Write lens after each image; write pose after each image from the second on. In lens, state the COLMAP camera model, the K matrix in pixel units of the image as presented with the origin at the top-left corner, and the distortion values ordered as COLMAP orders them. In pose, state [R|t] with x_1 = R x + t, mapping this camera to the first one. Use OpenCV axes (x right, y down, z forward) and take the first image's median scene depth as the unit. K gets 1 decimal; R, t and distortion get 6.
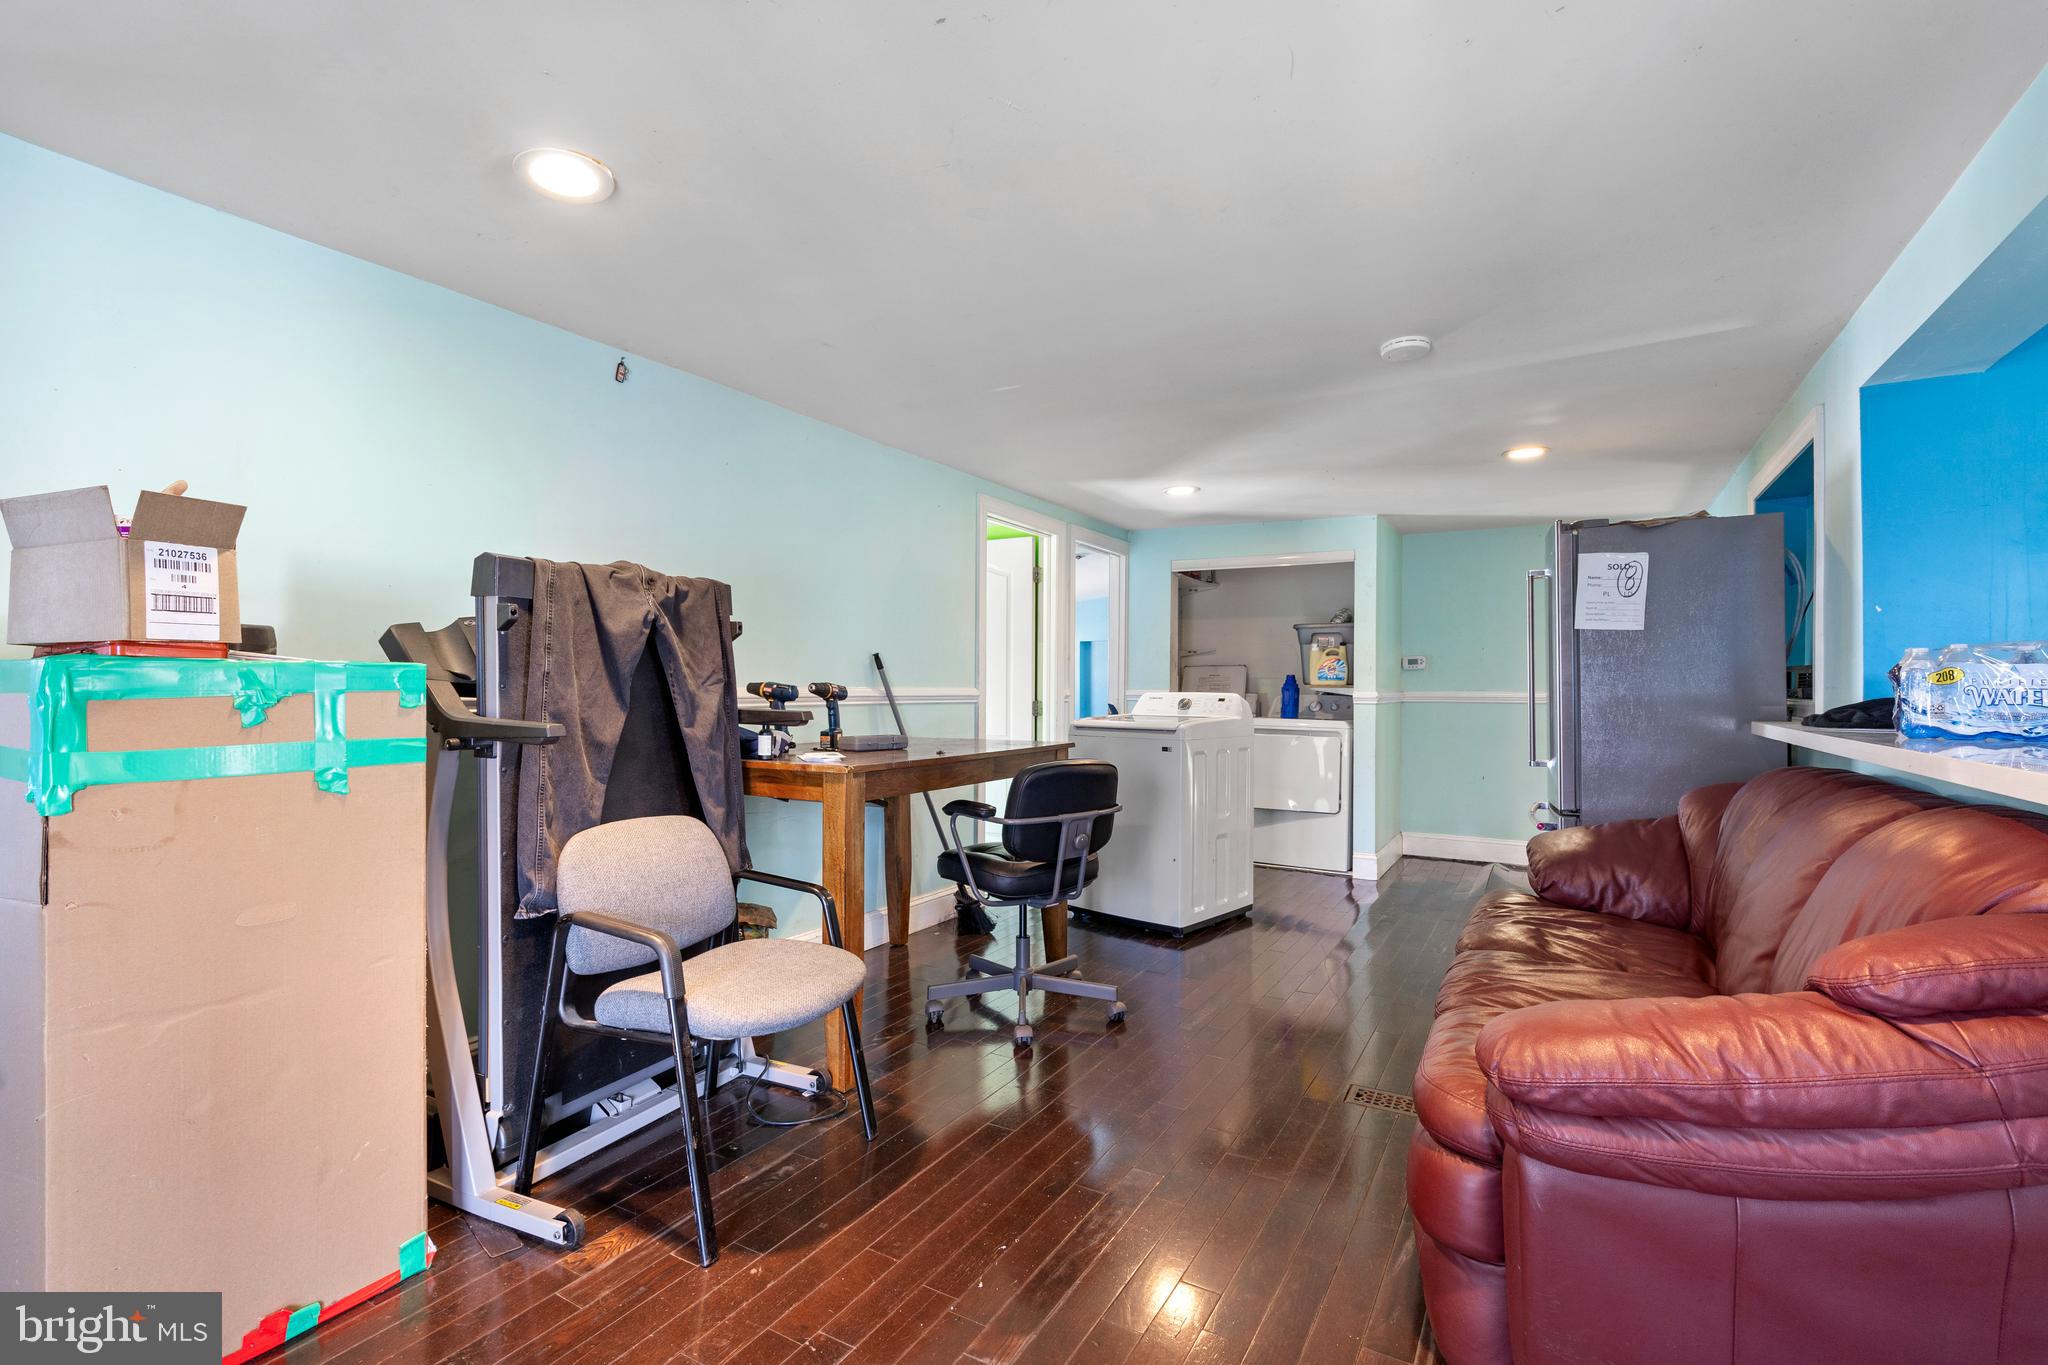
lens RADIAL K [[928.5, 0, 1010.0], [0, 928.5, 689.1], [0, 0, 1]] dist [-0.004561, 0.000810]
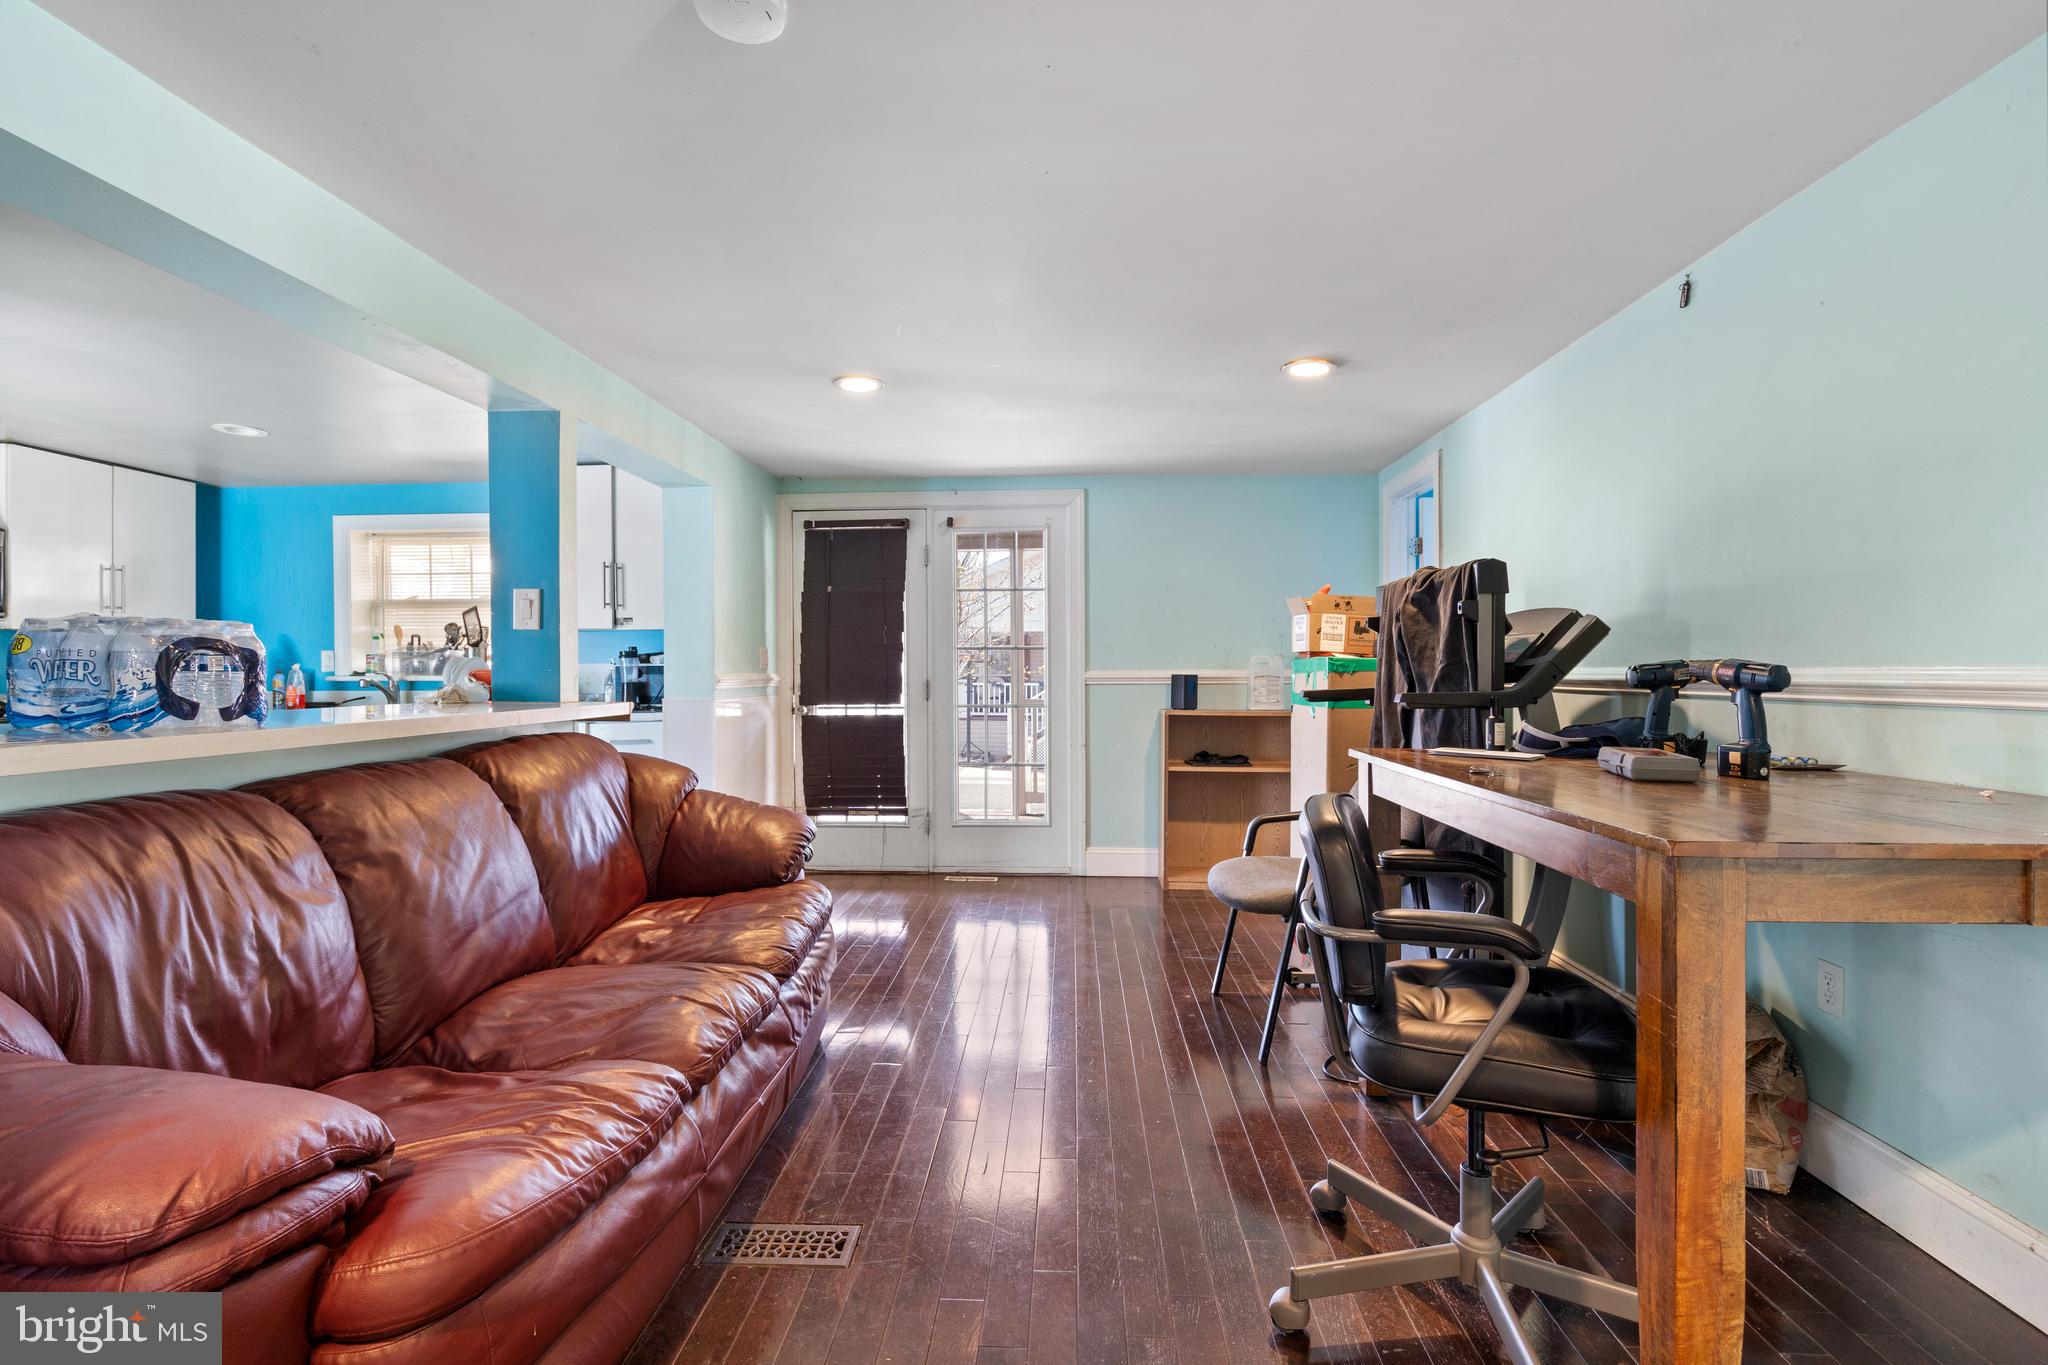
lens RADIAL K [[928.5, 0, 1021.1], [0, 928.5, 676.5], [0, 0, 1]] dist [-0.004561, 0.000810]
pose [[-0.887434, 0.001279, -0.460934, 0.558220], [-0.001203, 0.999986, 0.005090, 0.001965], [0.460934, 0.005072, -0.887420, 1.621394]]
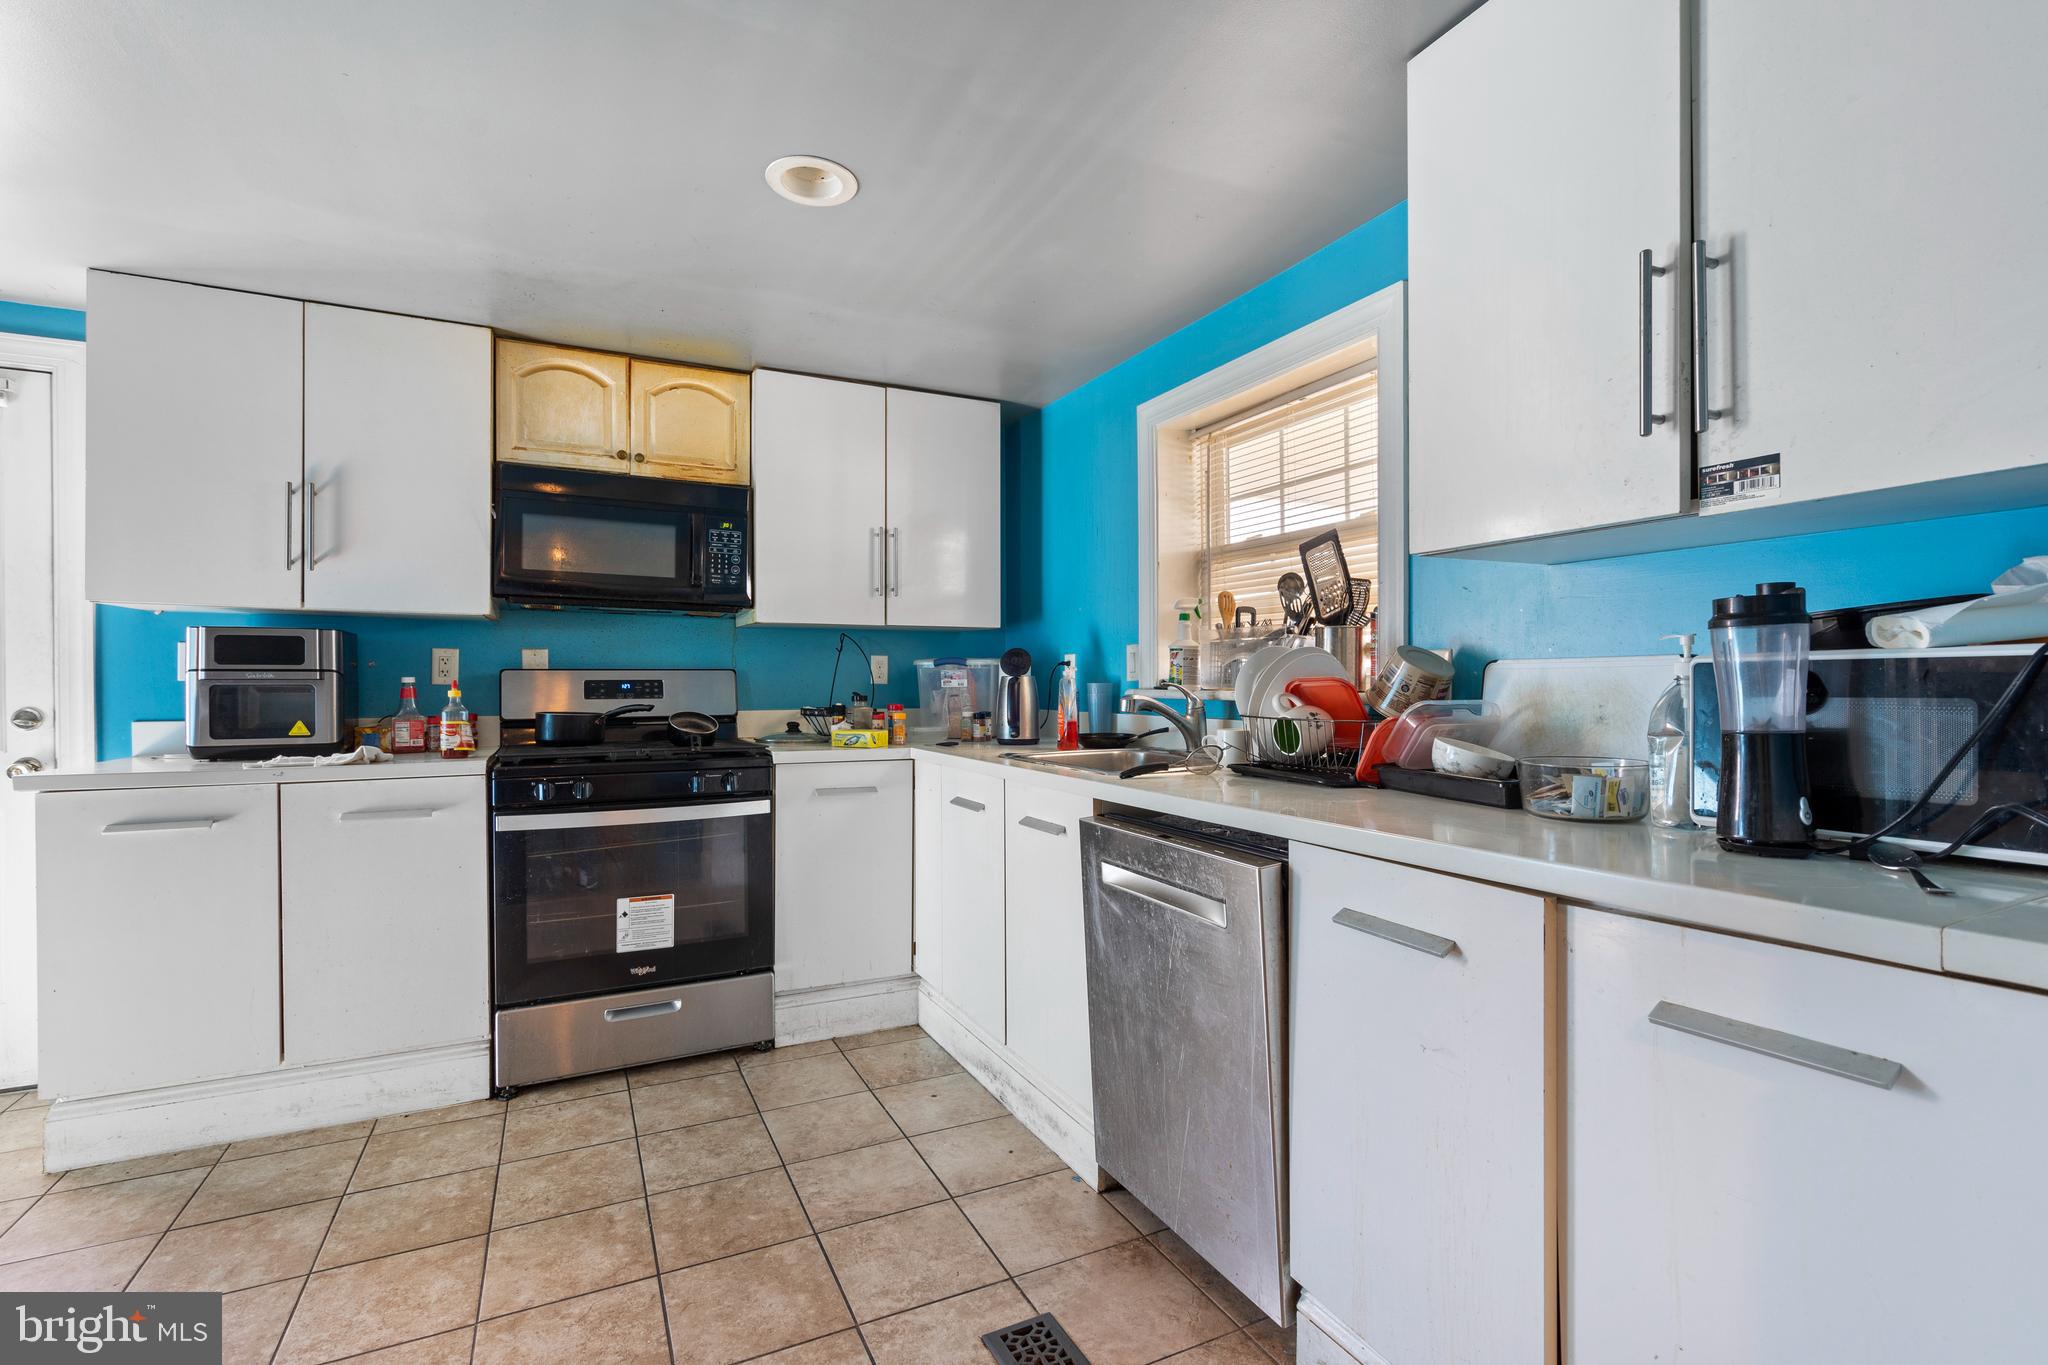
lens RADIAL K [[928.5, 0, 1010.3], [0, 928.5, 688.2], [0, 0, 1]] dist [-0.004561, 0.000810]
pose [[-0.836086, -0.006746, 0.548558, 0.458918], [-0.000039, 0.999925, 0.012237, -0.001246], [-0.548599, 0.010210, -0.836023, 0.235698]]
